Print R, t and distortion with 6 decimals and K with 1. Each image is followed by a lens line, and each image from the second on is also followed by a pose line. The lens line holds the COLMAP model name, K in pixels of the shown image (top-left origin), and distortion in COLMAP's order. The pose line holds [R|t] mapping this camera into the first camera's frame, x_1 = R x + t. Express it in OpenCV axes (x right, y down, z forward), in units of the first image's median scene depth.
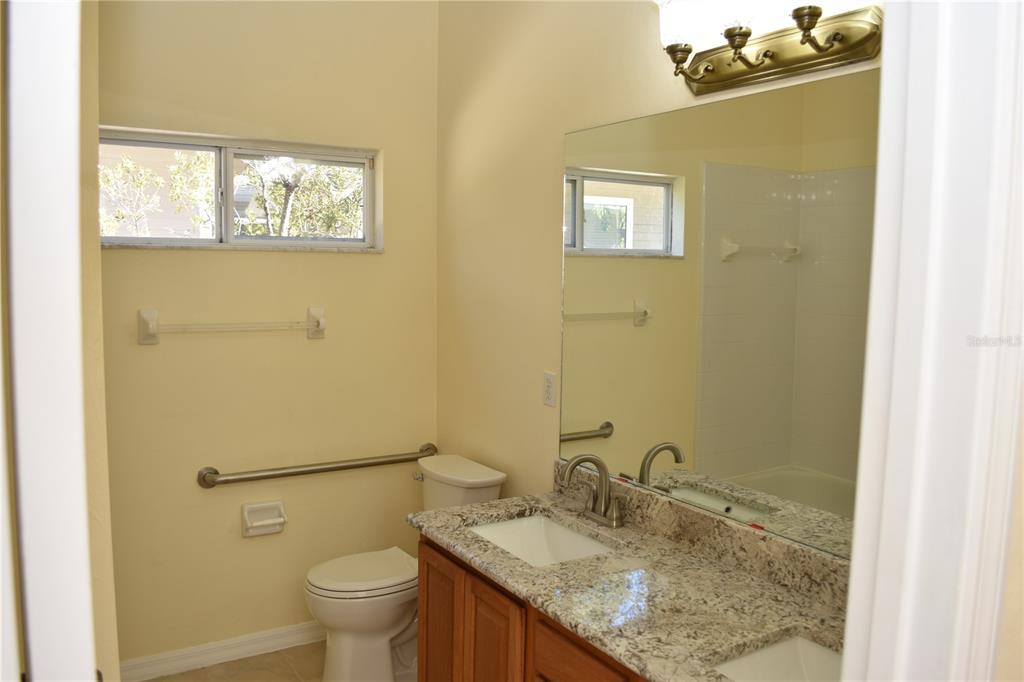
lens RADIAL K [[810.0, 0, 512.0], [0, 810.0, 341.0], [0, 0, 1]] dist [-0.080354, 0.013781]
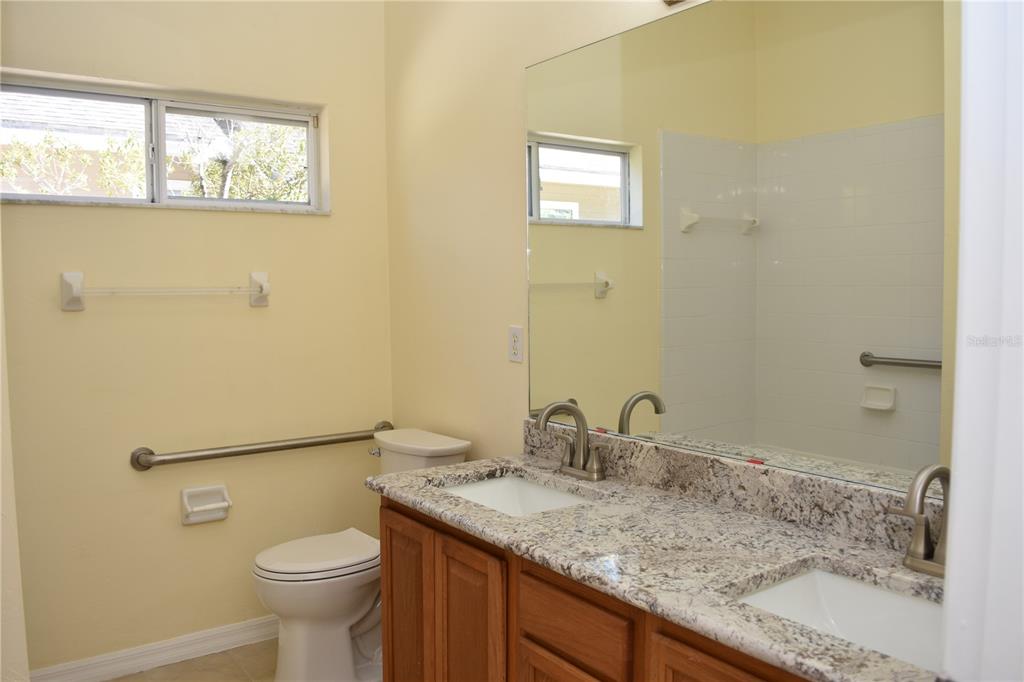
lens RADIAL K [[810.0, 0, 512.0], [0, 810.0, 341.0], [0, 0, 1]] dist [-0.080354, 0.013781]
pose [[0.997346, -0.028451, 0.067019, -0.022922], [0.029982, 0.999310, -0.021944, 0.085901], [-0.066349, 0.023895, 0.997510, 0.084227]]
